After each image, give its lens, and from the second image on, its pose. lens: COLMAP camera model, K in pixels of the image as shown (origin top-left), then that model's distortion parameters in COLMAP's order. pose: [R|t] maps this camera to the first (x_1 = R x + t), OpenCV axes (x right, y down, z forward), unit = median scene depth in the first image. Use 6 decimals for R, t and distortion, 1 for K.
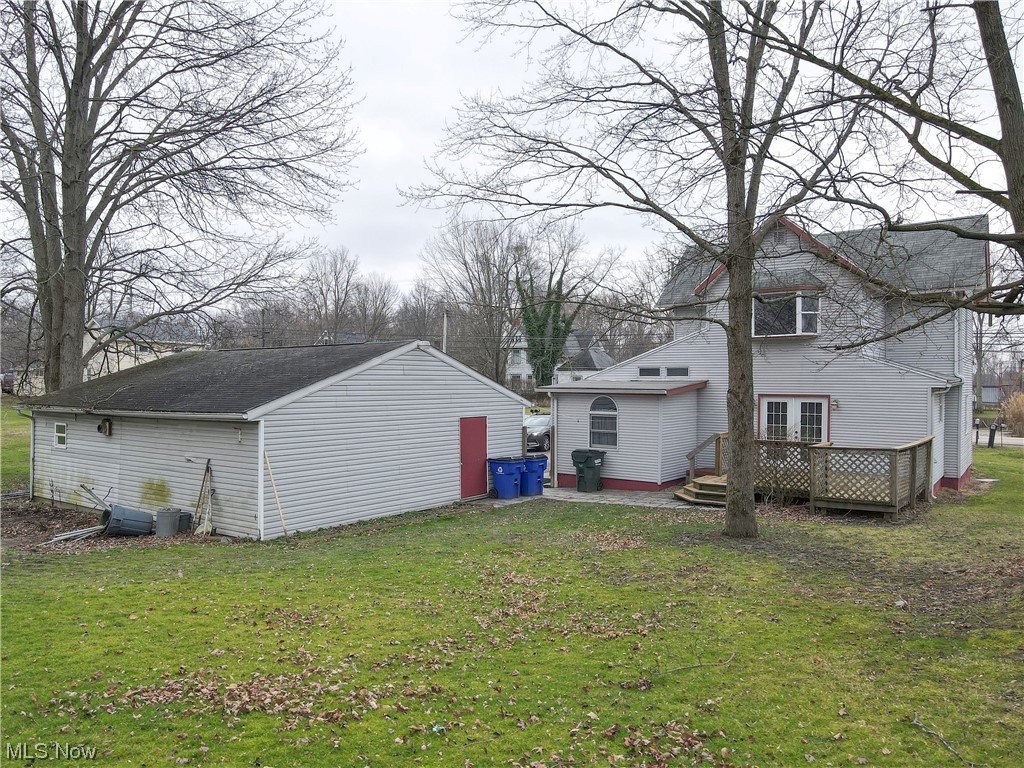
lens RADIAL K [[772.7, 0, 505.1], [0, 772.7, 386.2], [0, 0, 1]] dist [0.007191, -0.002591]
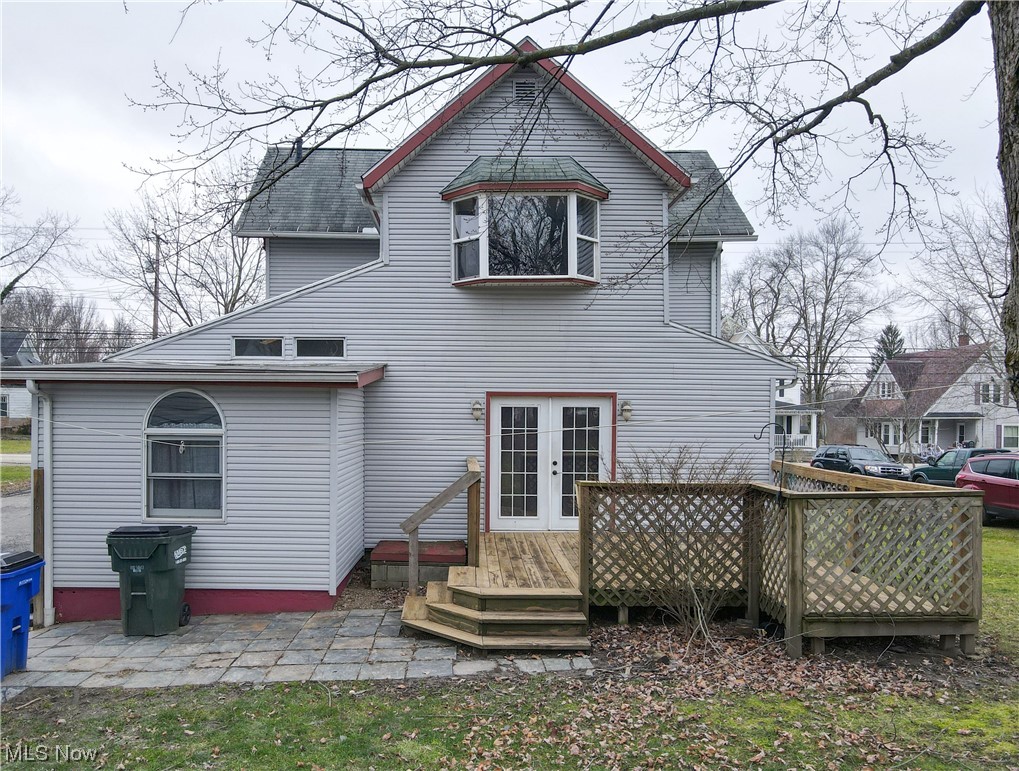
lens RADIAL K [[818.0, 0, 461.5], [0, 818.0, 427.1], [0, 0, 1]] dist [0.013127, 0.008673]
pose [[0.812193, -0.007872, 0.583335, -0.006723], [0.001276, 0.999931, 0.011717, 0.027831], [-0.583387, -0.008772, 0.812147, 0.572520]]
